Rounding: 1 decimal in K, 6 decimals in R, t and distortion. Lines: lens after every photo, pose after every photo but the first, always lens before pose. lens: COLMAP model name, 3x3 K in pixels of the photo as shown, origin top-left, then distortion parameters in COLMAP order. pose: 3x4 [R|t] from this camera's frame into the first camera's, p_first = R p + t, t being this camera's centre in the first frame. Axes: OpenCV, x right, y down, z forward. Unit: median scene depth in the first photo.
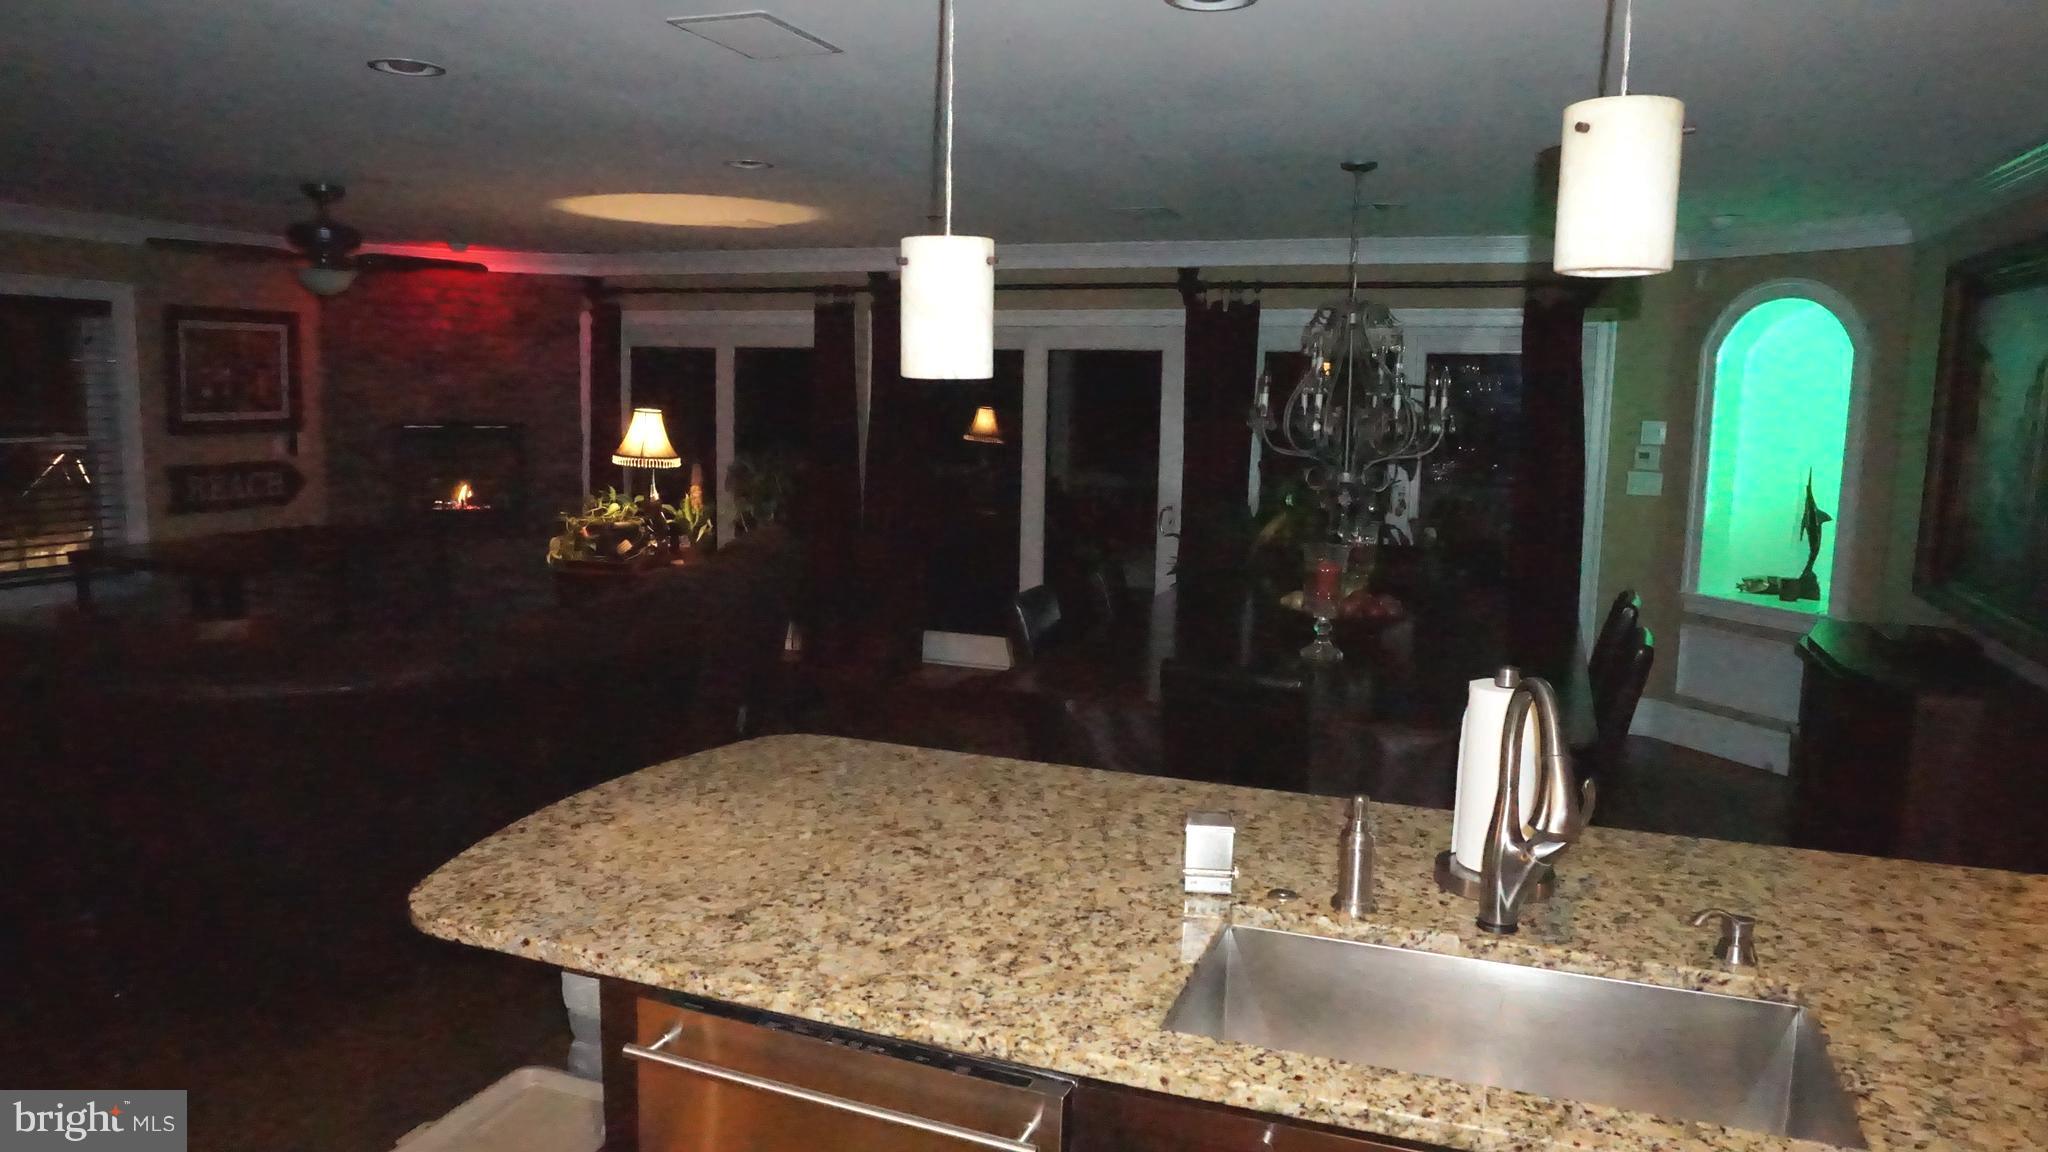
lens RADIAL K [[1366.7, 0, 1030.5], [0, 1366.7, 575.6], [0, 0, 1]] dist [-0.046620, 0.034763]
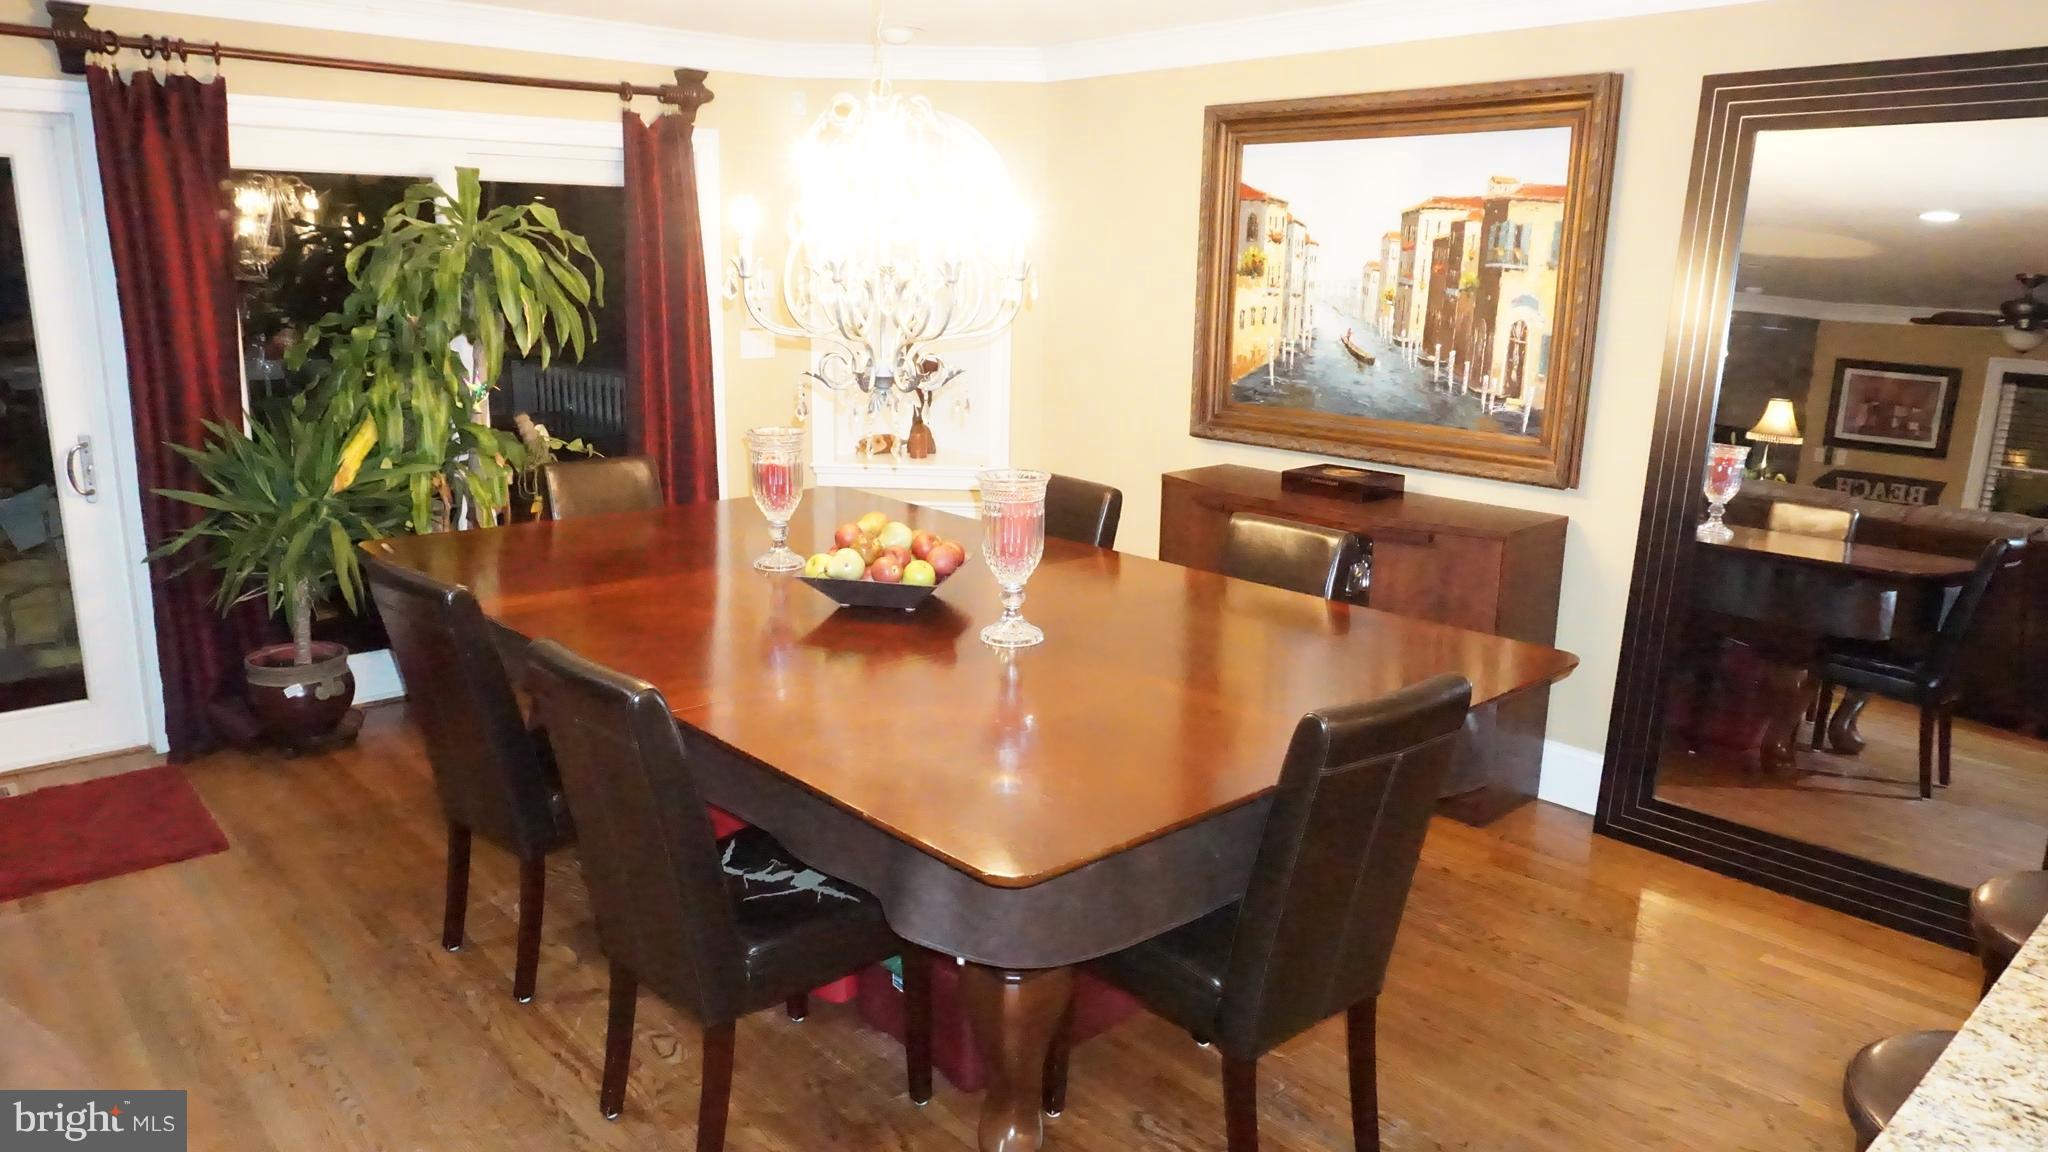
lens RADIAL K [[1366.7, 0, 1014.6], [0, 1366.7, 580.6], [0, 0, 1]] dist [-0.046620, 0.034763]
pose [[0.467693, -0.214977, 0.857350, -0.398639], [0.113120, 0.976554, 0.183158, -0.102988], [-0.876623, 0.011322, 0.481045, 0.759293]]
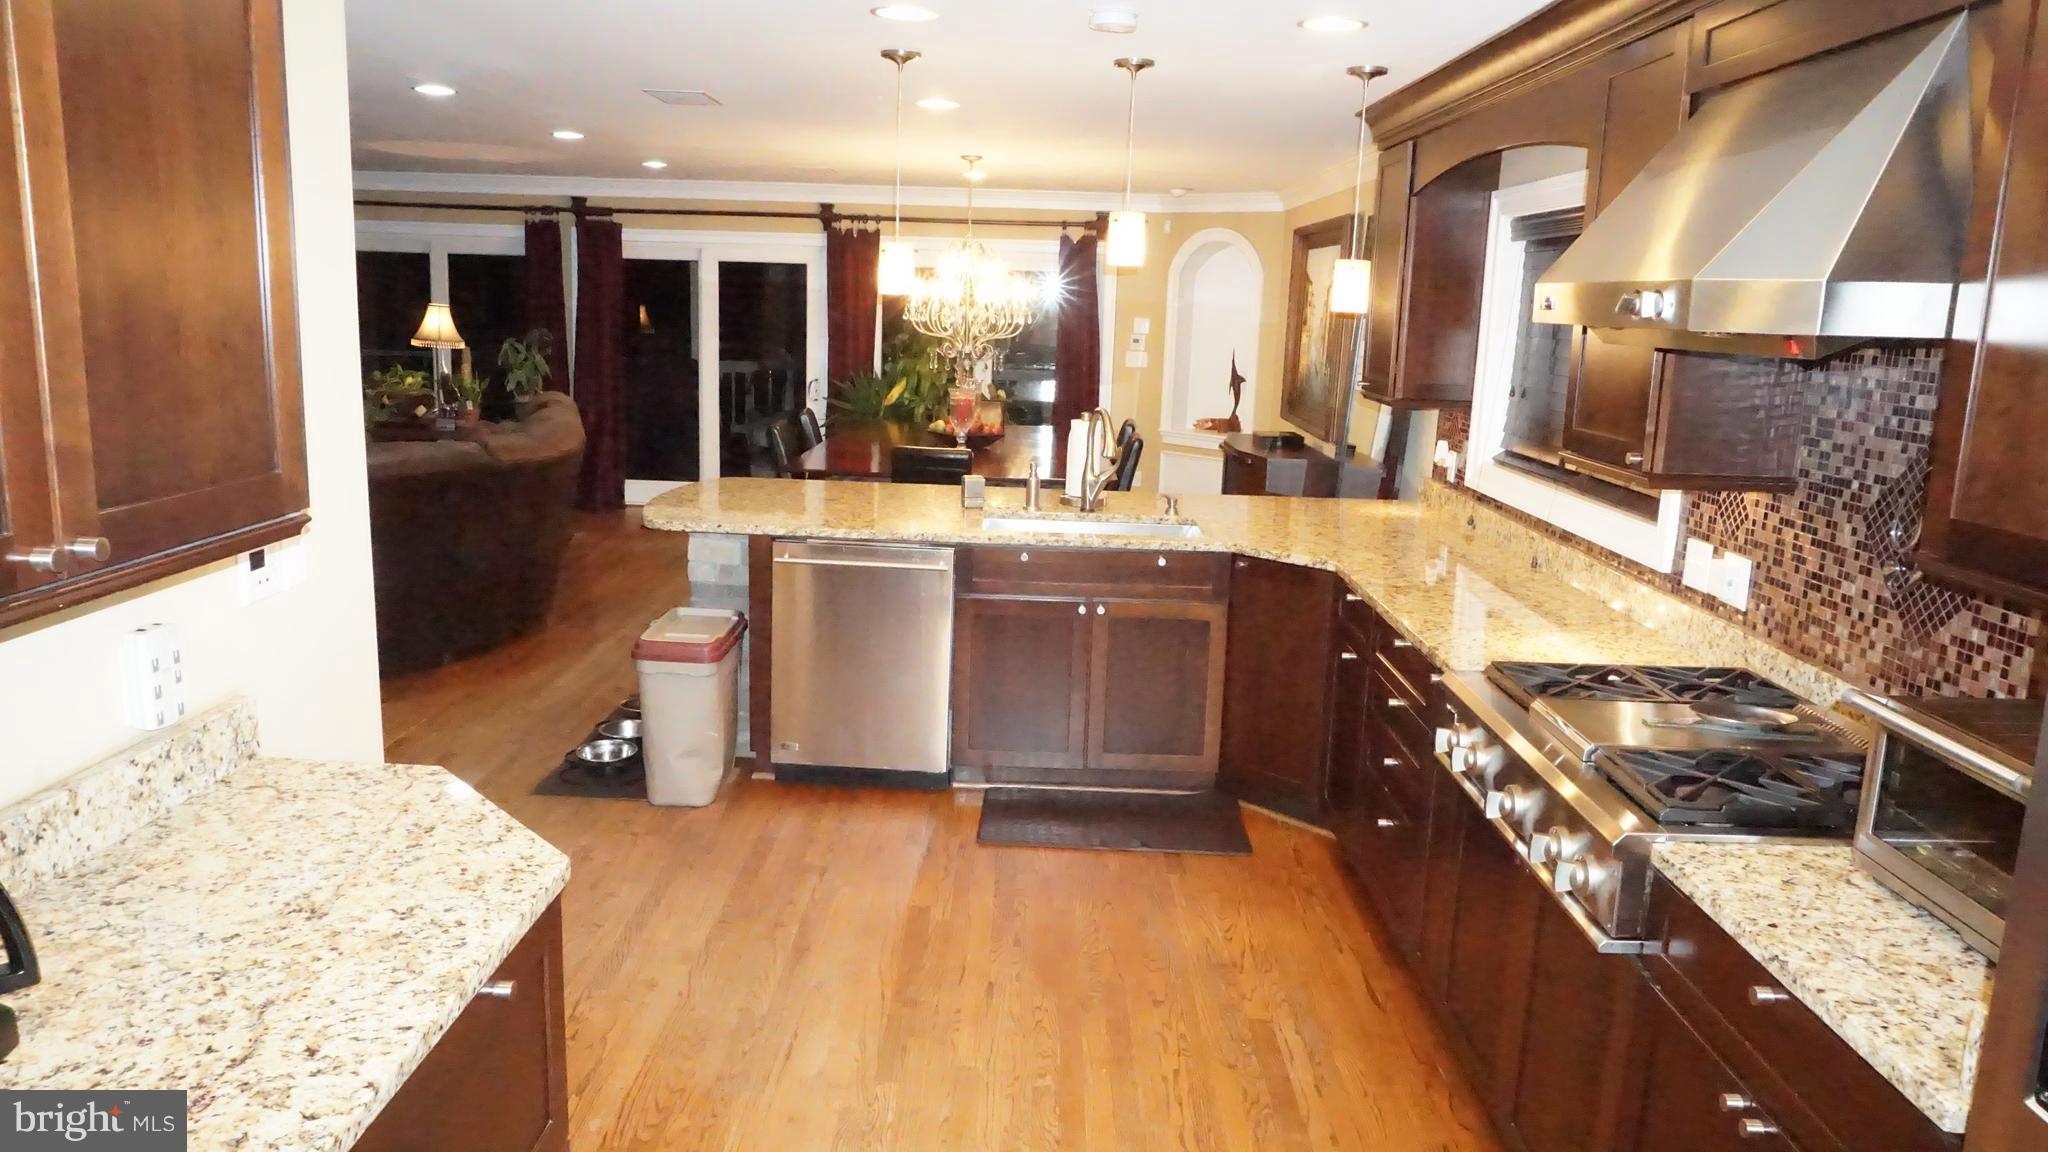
lens RADIAL K [[1366.7, 0, 1016.1], [0, 1366.7, 574.1], [0, 0, 1]] dist [-0.046620, 0.034763]
pose [[0.943859, -0.053035, 0.326063, -0.315464], [0.029547, 0.996626, 0.076571, 0.086585], [-0.329024, -0.062638, 0.942242, -0.698045]]
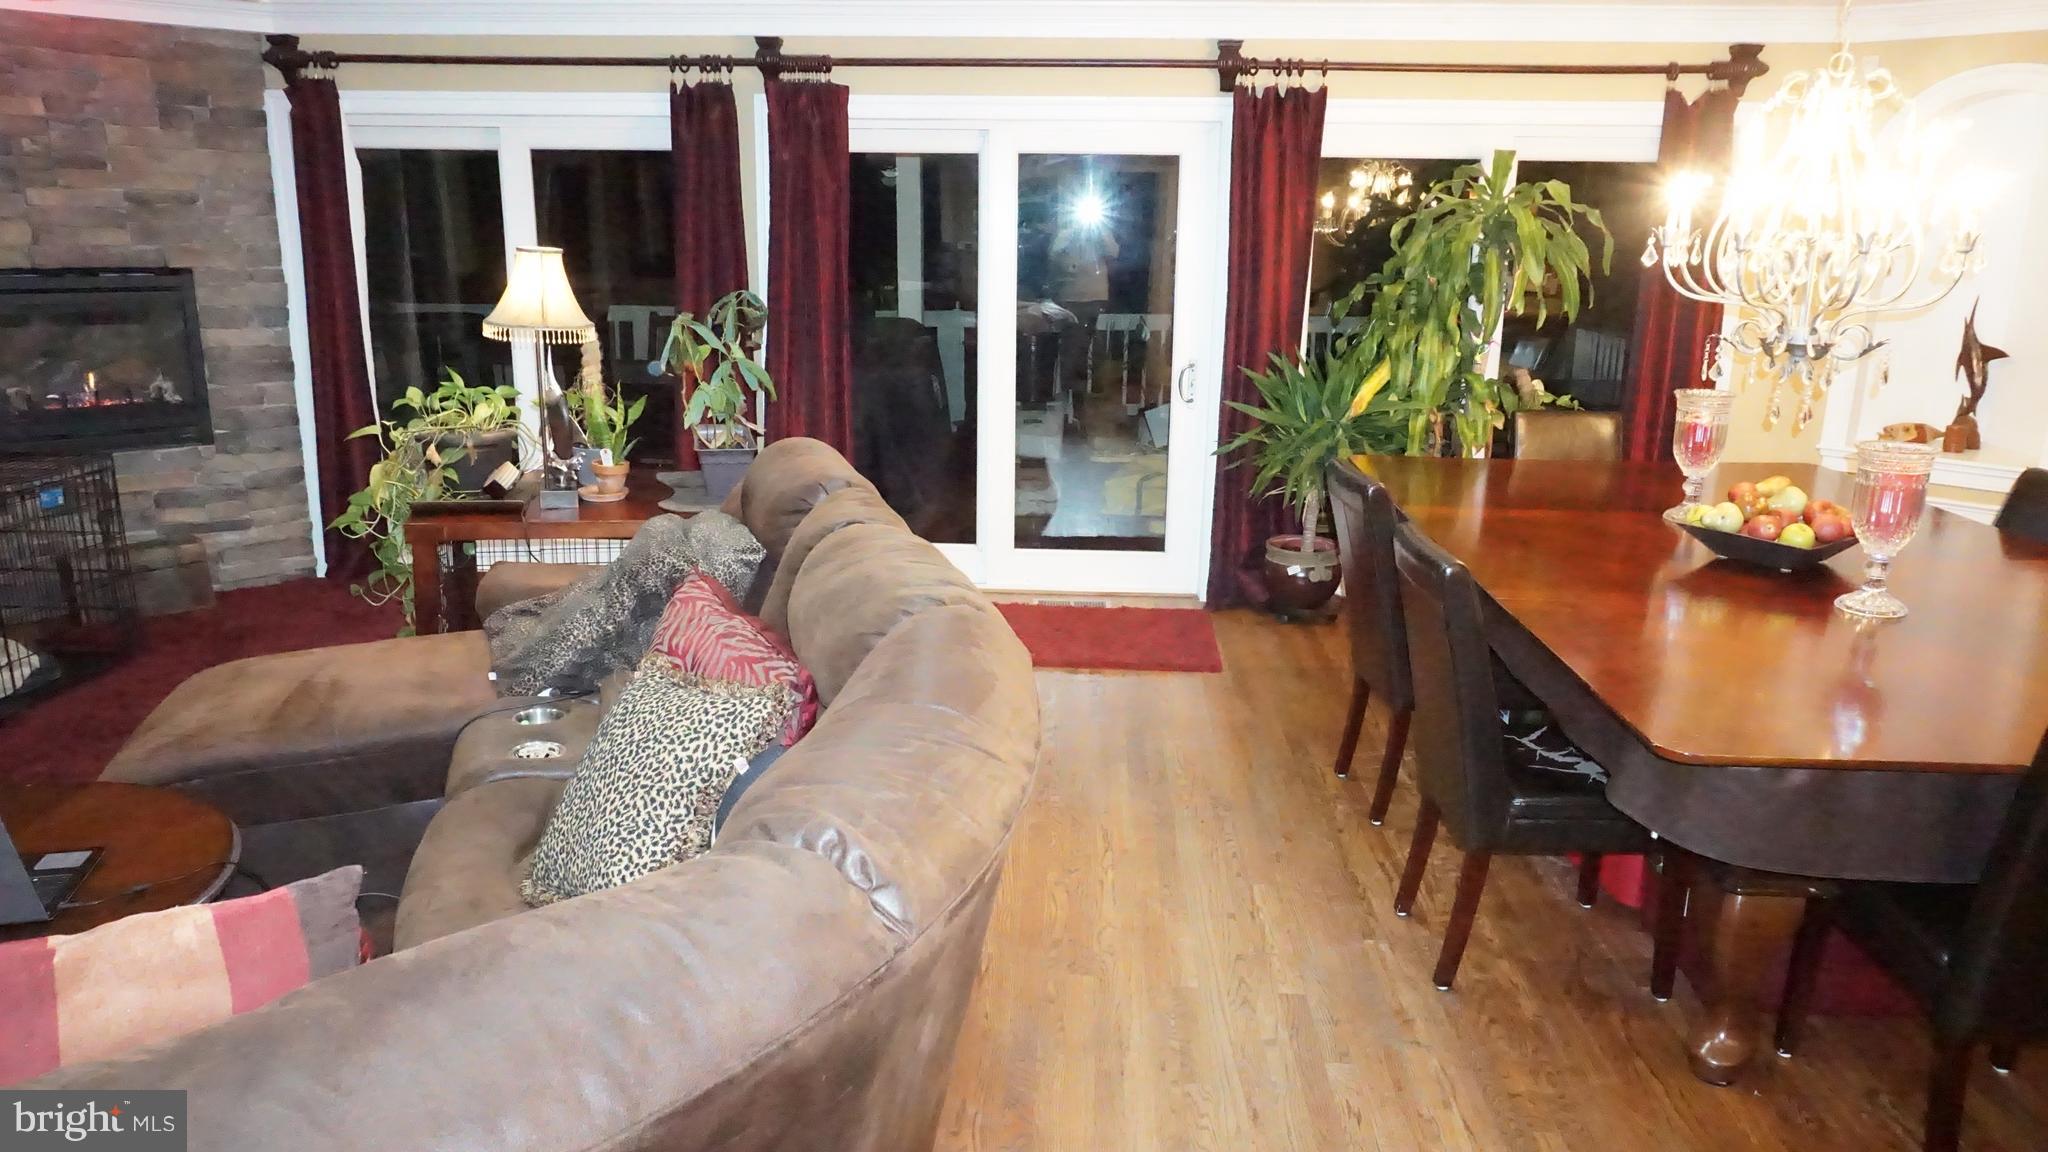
lens RADIAL K [[1366.7, 0, 1025.5], [0, 1366.7, 564.1], [0, 0, 1]] dist [-0.046620, 0.034763]
pose [[0.952479, -0.082191, 0.293307, -0.423200], [0.047234, 0.991114, 0.124344, -0.073831], [-0.300921, -0.104581, 0.947897, 0.558676]]
